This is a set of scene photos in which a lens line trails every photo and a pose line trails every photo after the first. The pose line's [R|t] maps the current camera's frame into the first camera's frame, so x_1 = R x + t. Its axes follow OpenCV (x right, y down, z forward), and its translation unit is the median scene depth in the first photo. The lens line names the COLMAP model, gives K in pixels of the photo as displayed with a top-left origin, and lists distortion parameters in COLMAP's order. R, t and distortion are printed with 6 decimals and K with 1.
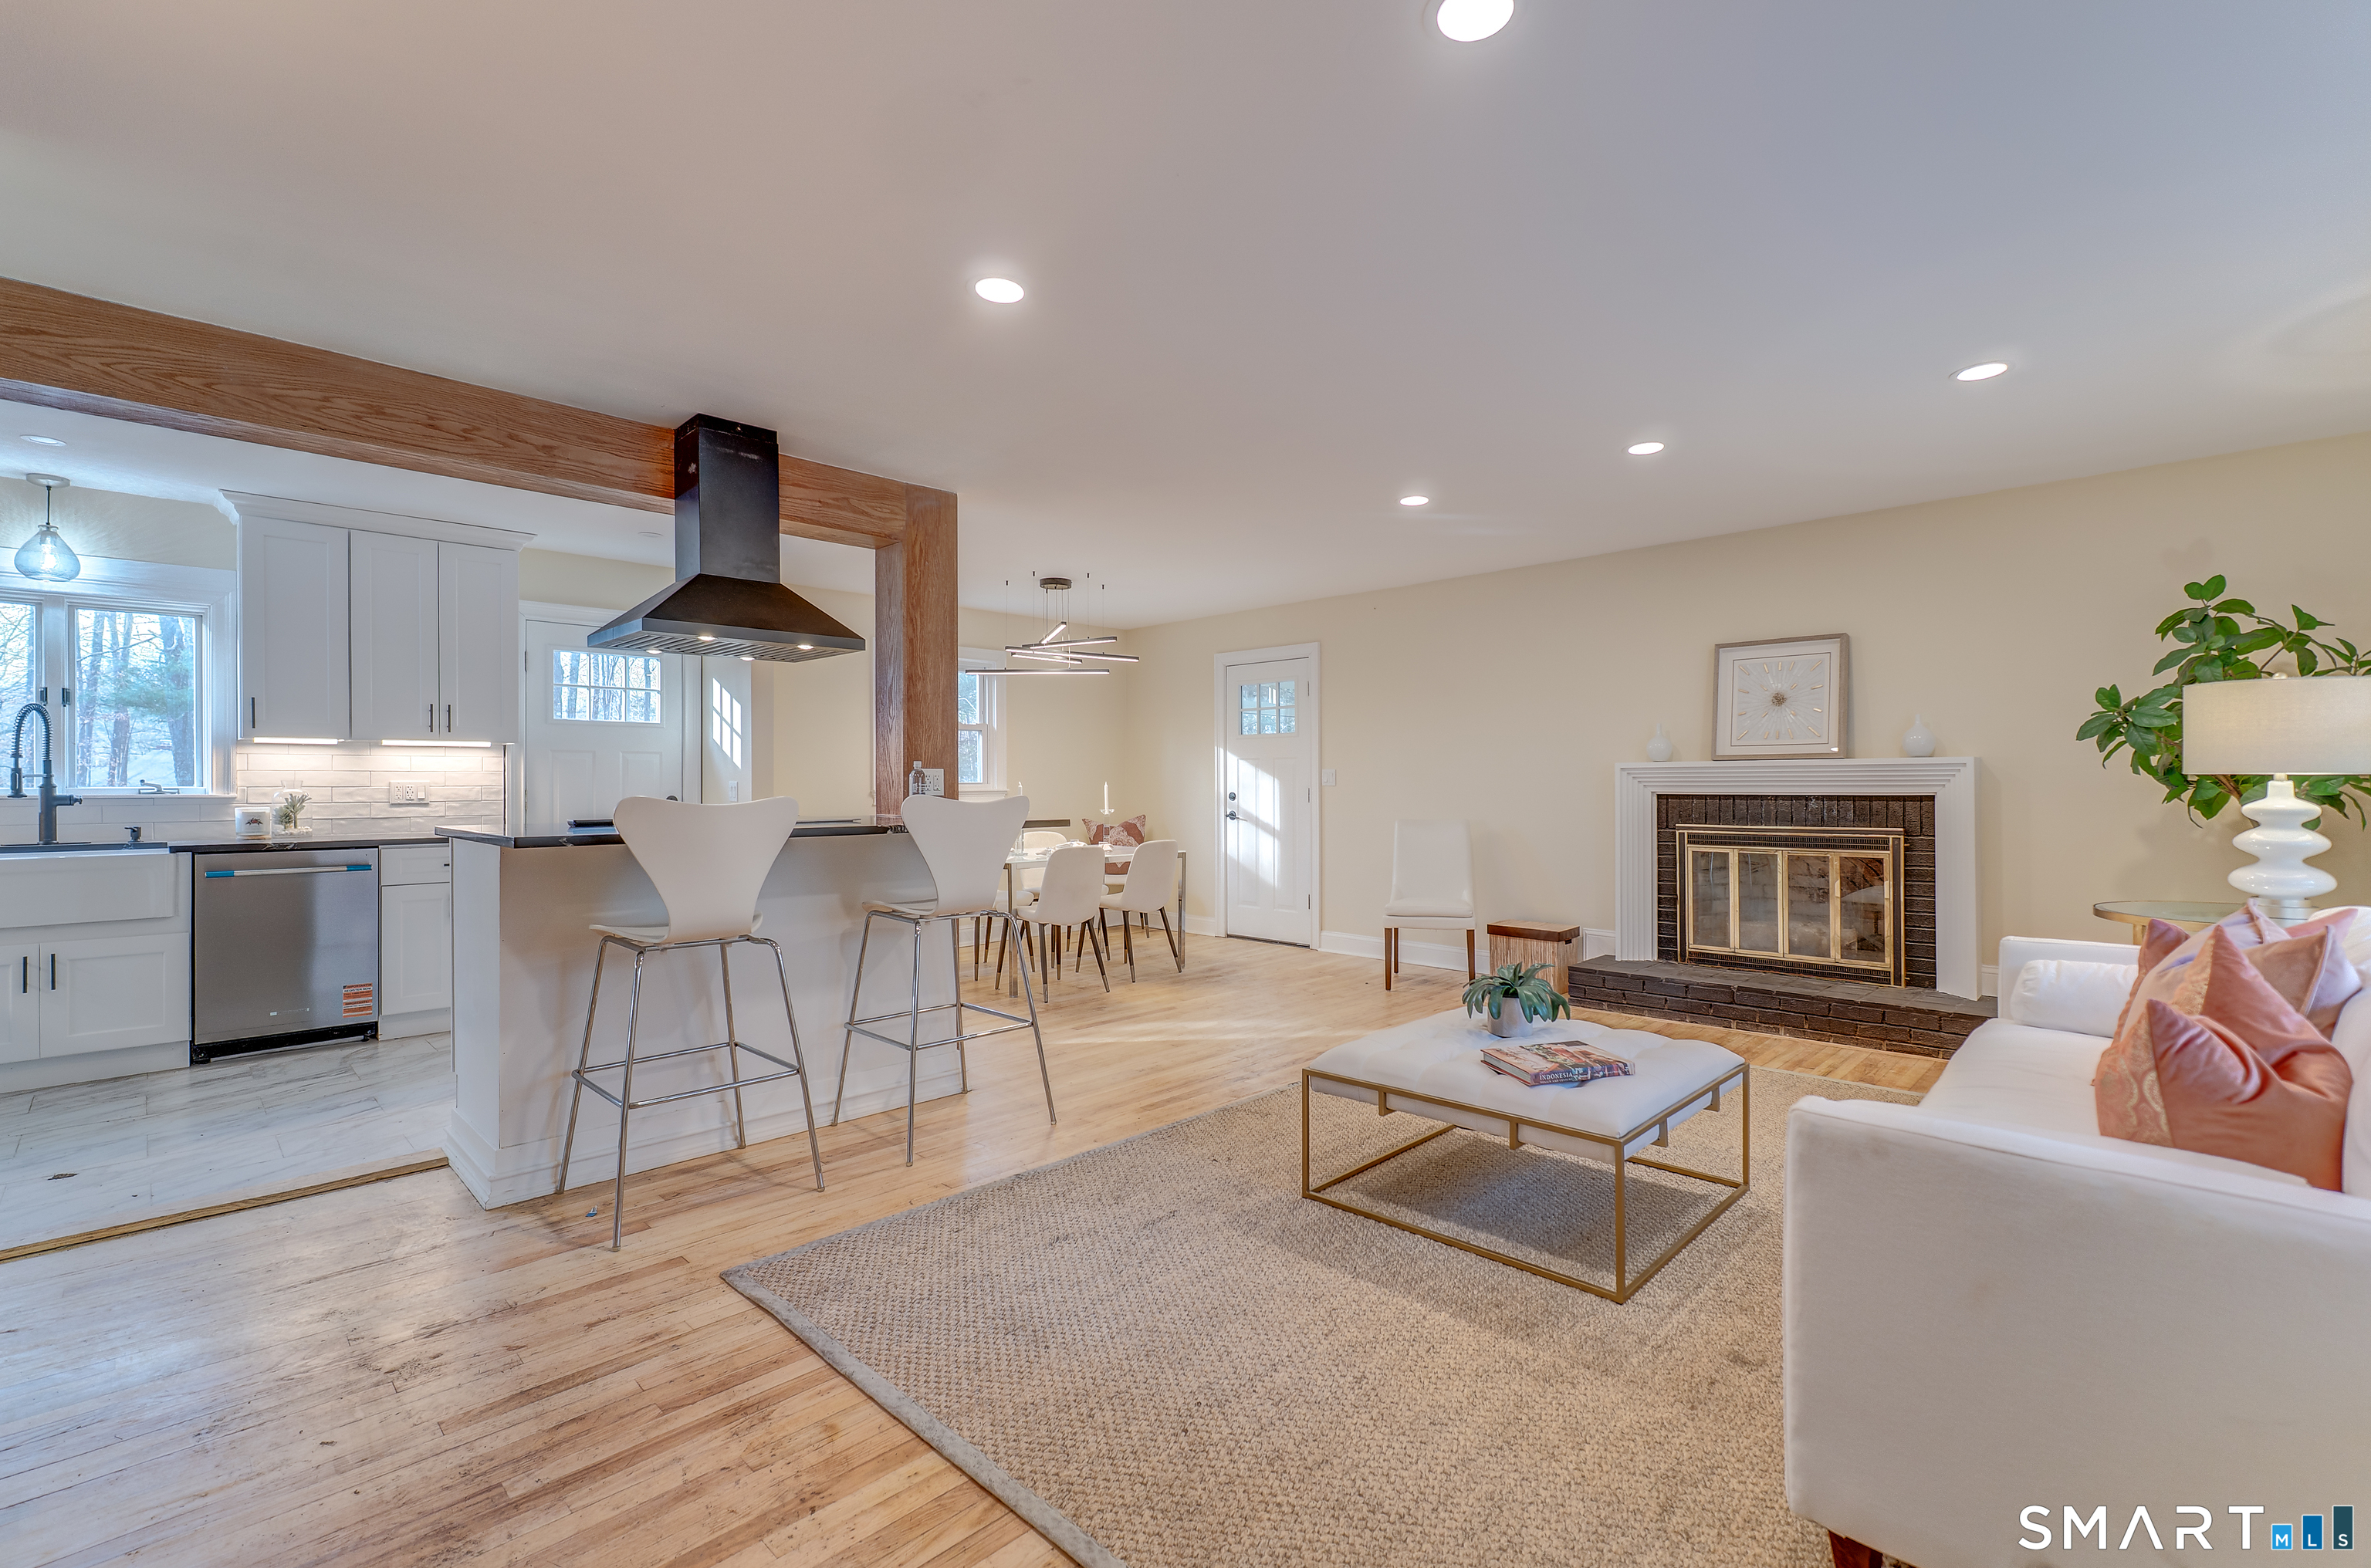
lens RADIAL K [[1057.7, 0, 1185.5], [0, 1057.7, 784.0], [0, 0, 1]] dist [0.004111, 0.000332]
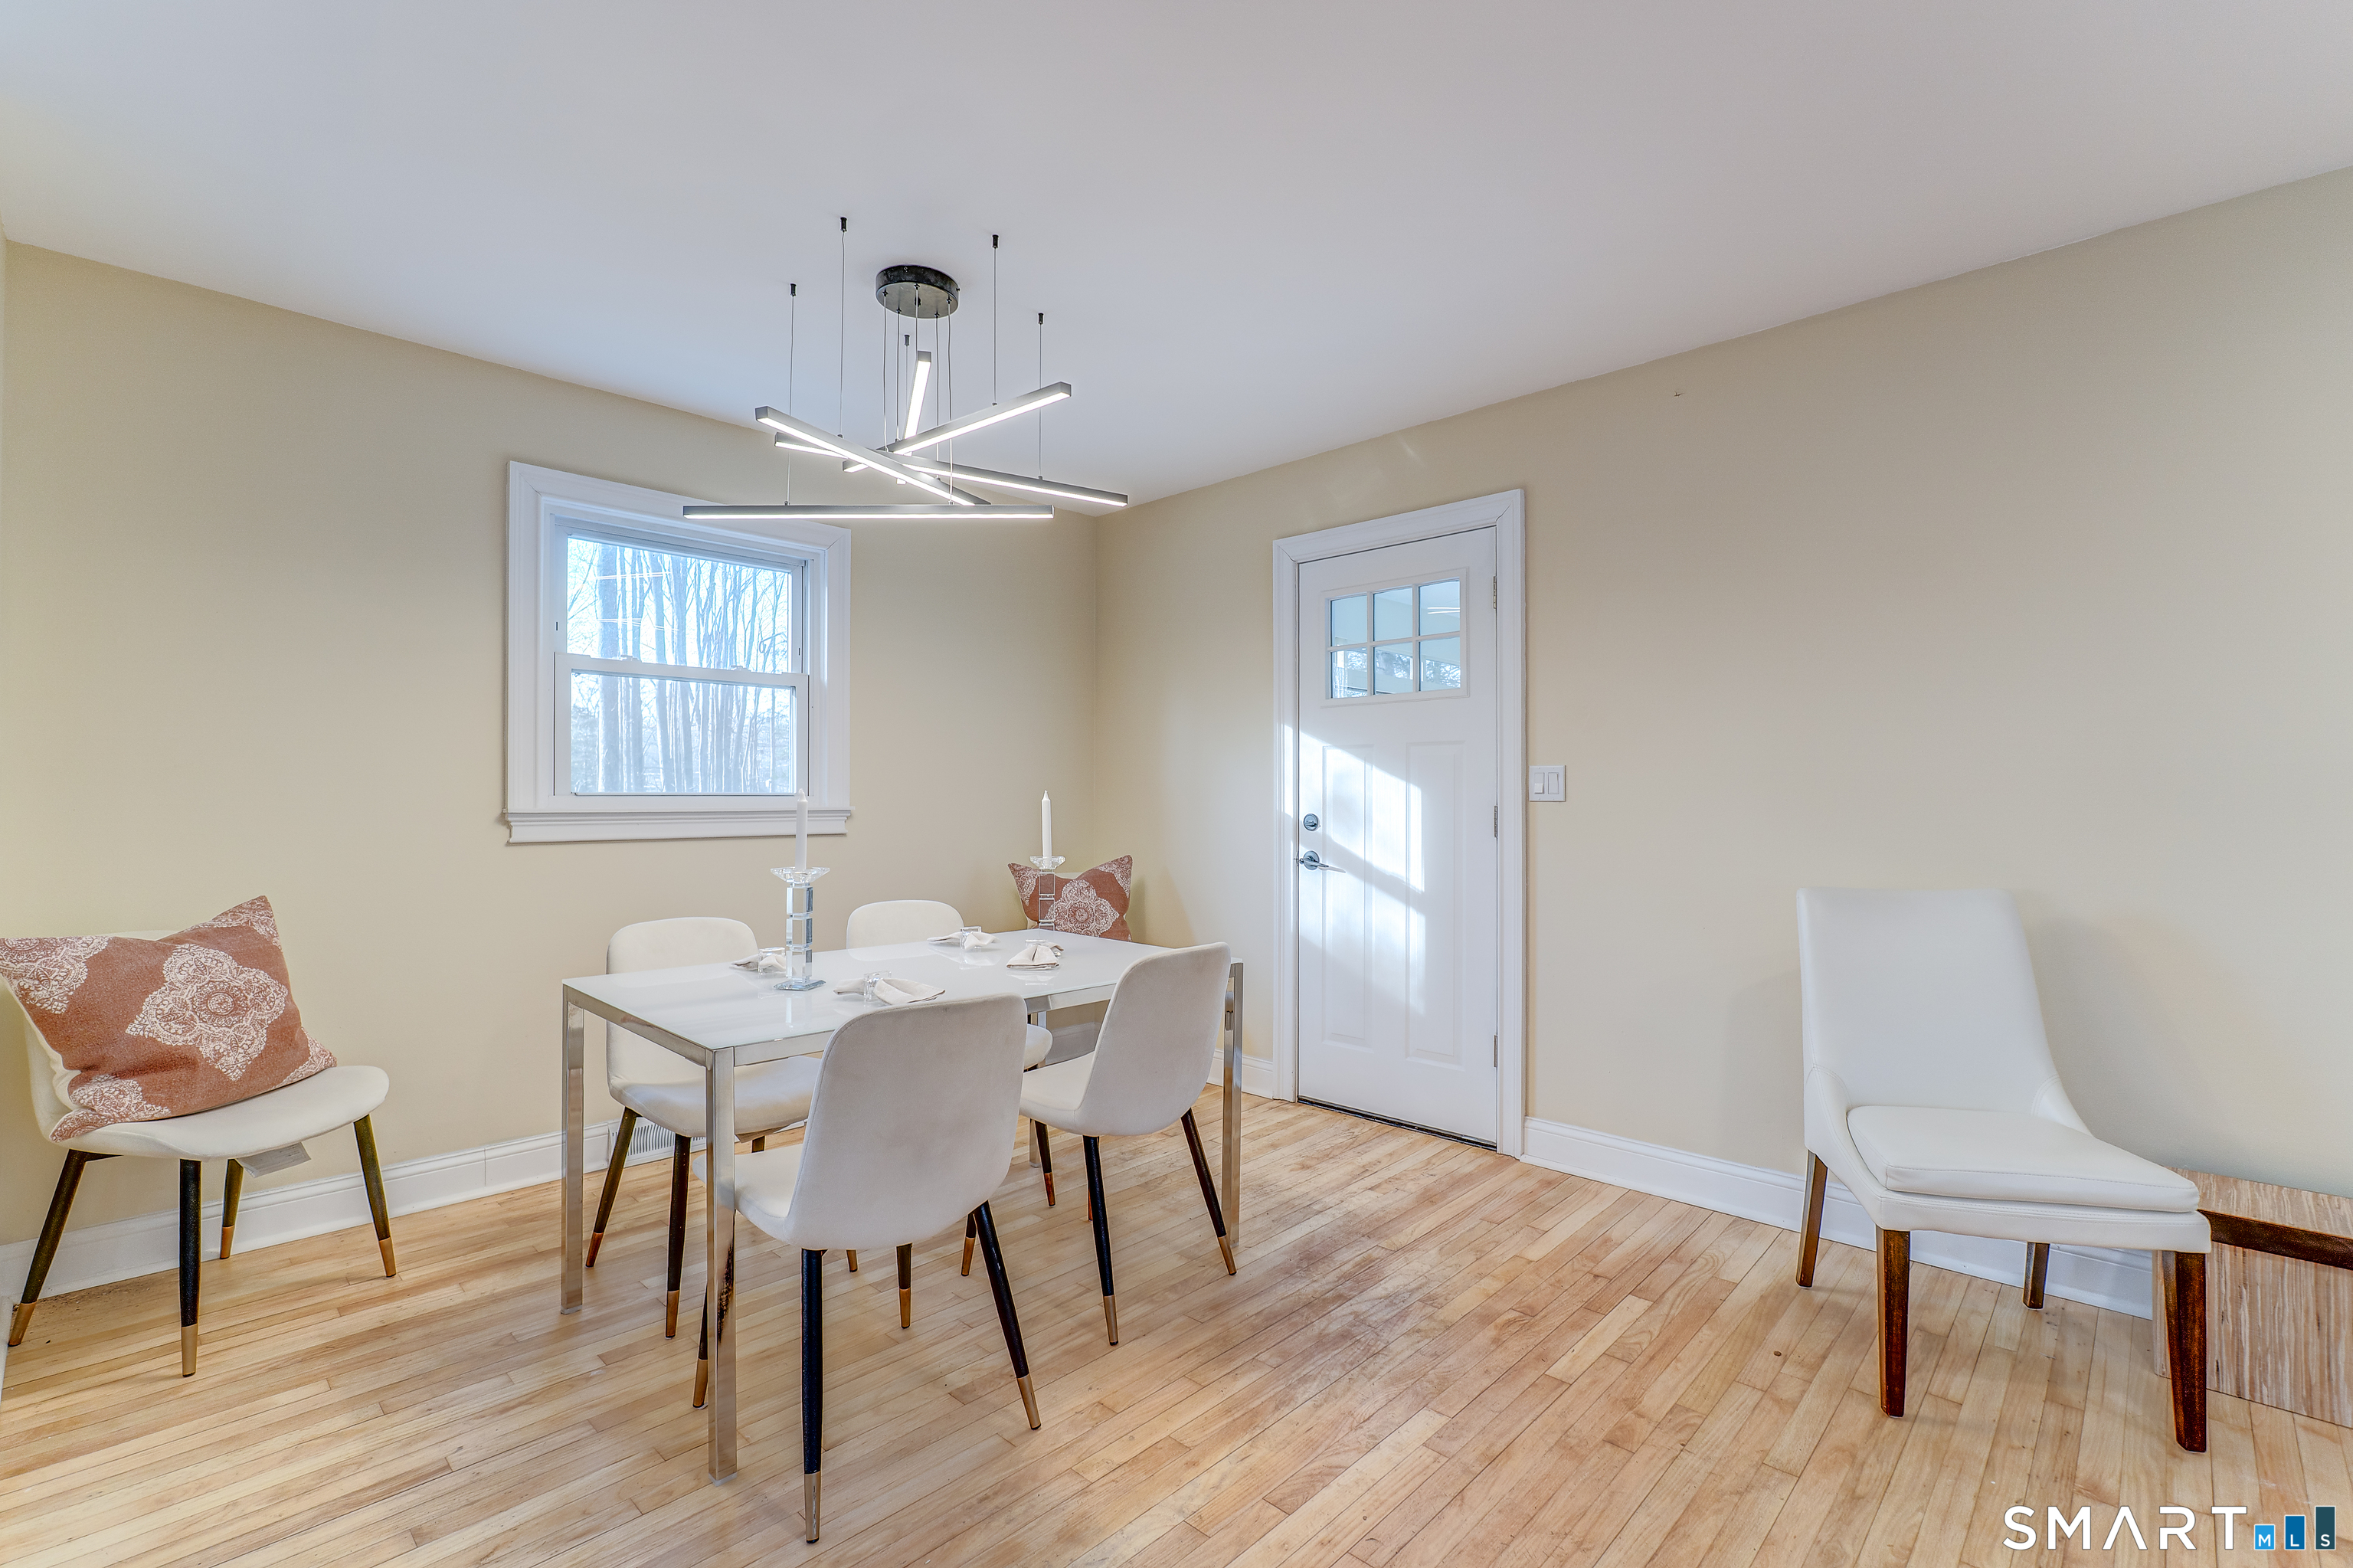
lens RADIAL K [[1030.1, 0, 1178.1], [0, 1030.1, 803.0], [0, 0, 1]] dist [-0.004381, -0.000445]
pose [[0.999920, -0.001355, 0.012611, -0.045254], [0.001368, 0.999999, -0.000969, 0.005196], [-0.012610, 0.000986, 0.999920, 0.908116]]
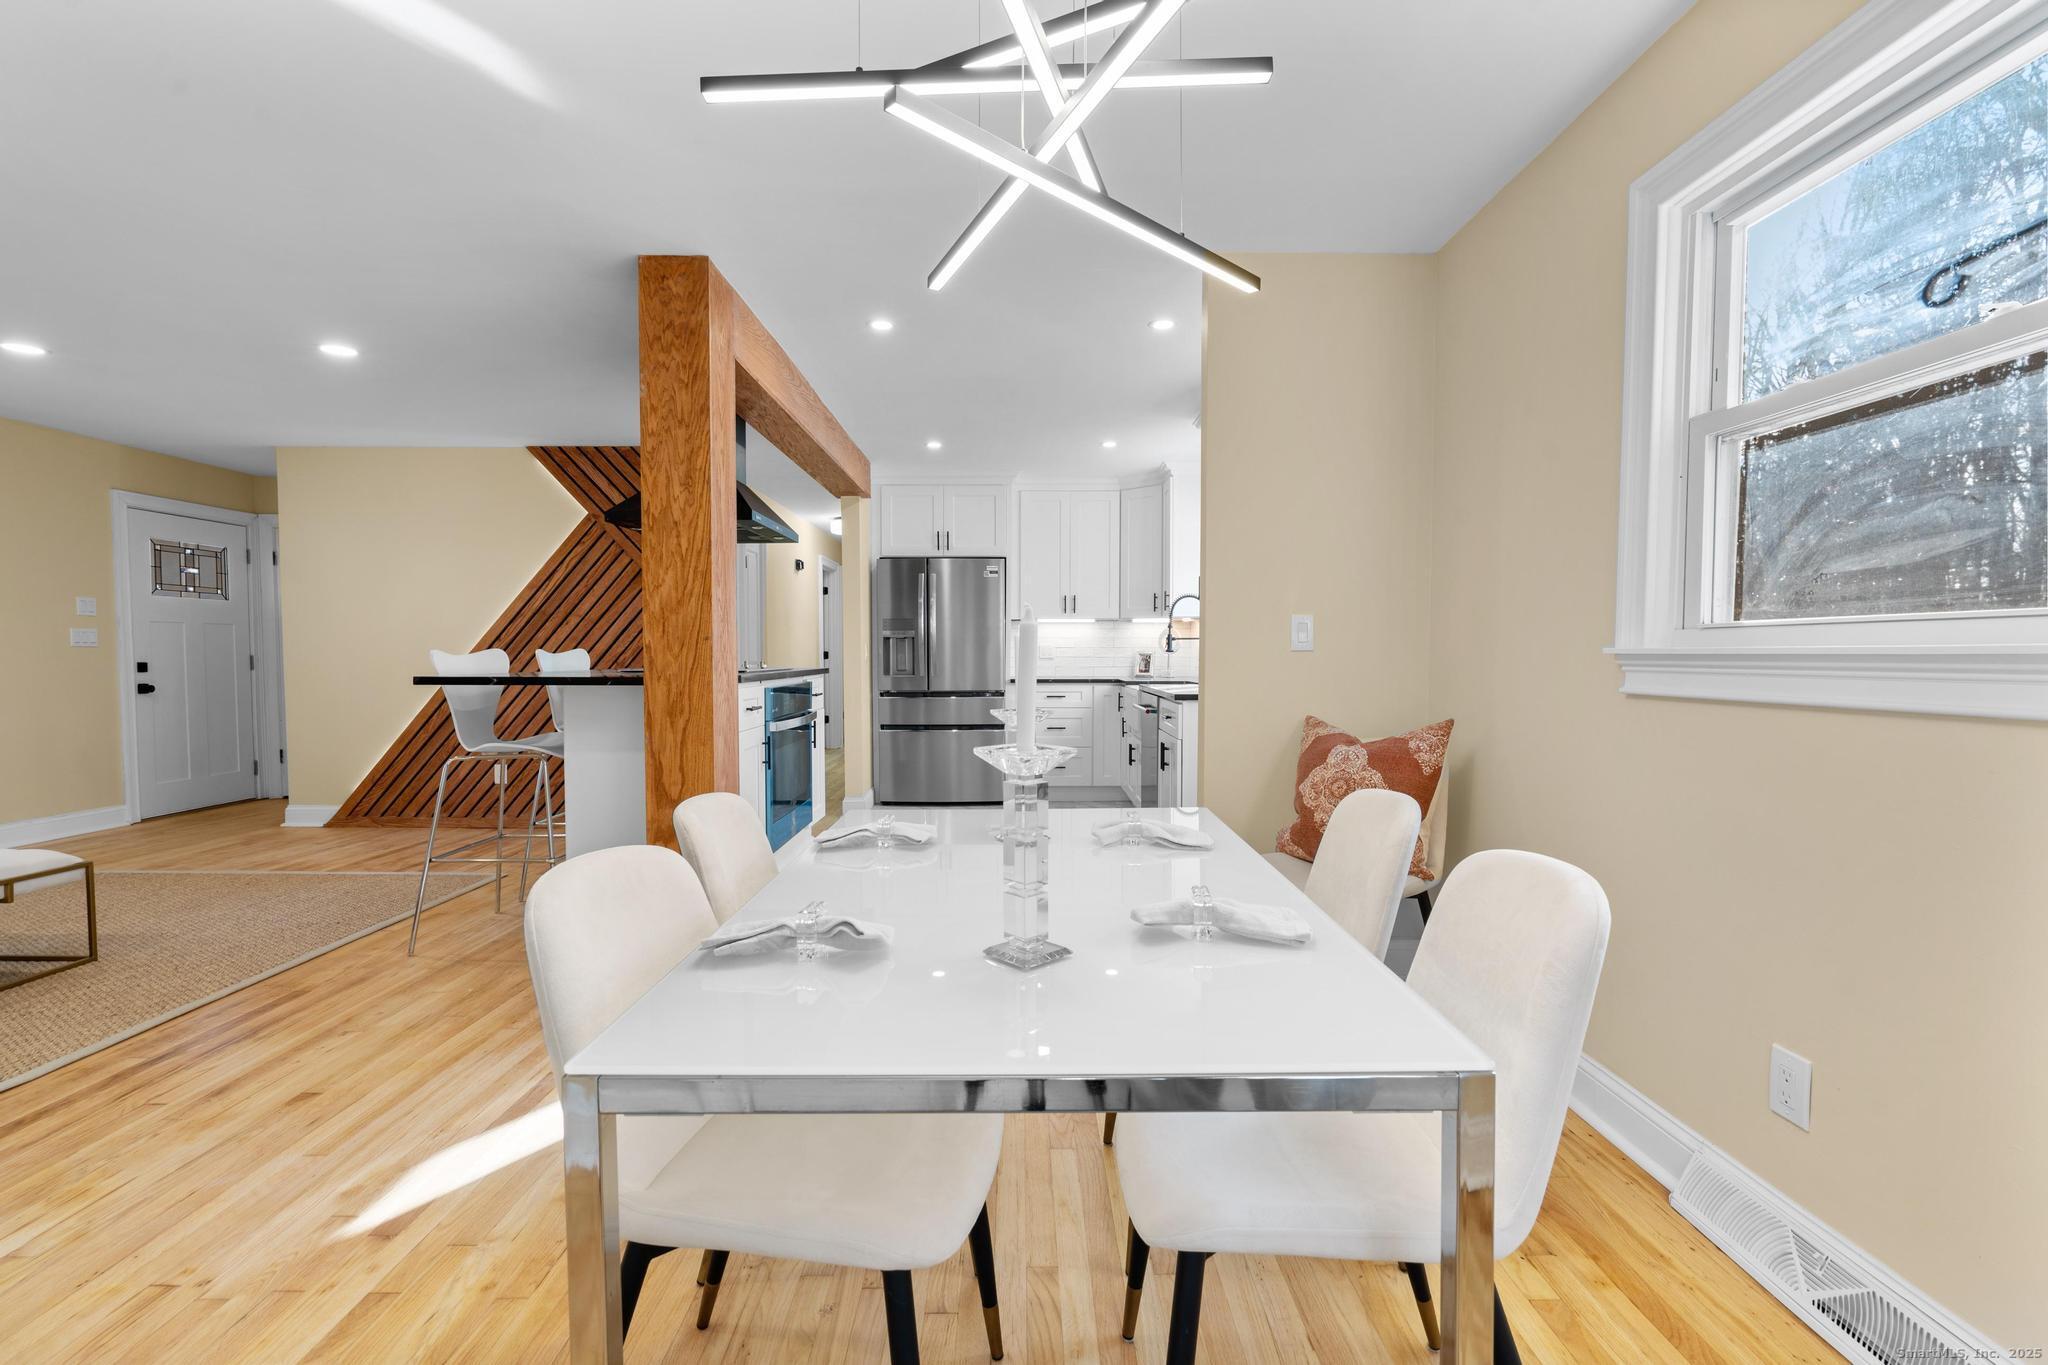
lens RADIAL K [[905.2, 0, 1034.7], [0, 905.2, 683.7], [0, 0, 1]] dist [-0.000824, 0.000056]
pose [[-0.699647, 0.025795, -0.714023, 0.061140], [-0.000026, 0.999347, 0.036129, 0.009723], [0.714489, 0.025296, -0.699189, 1.706083]]
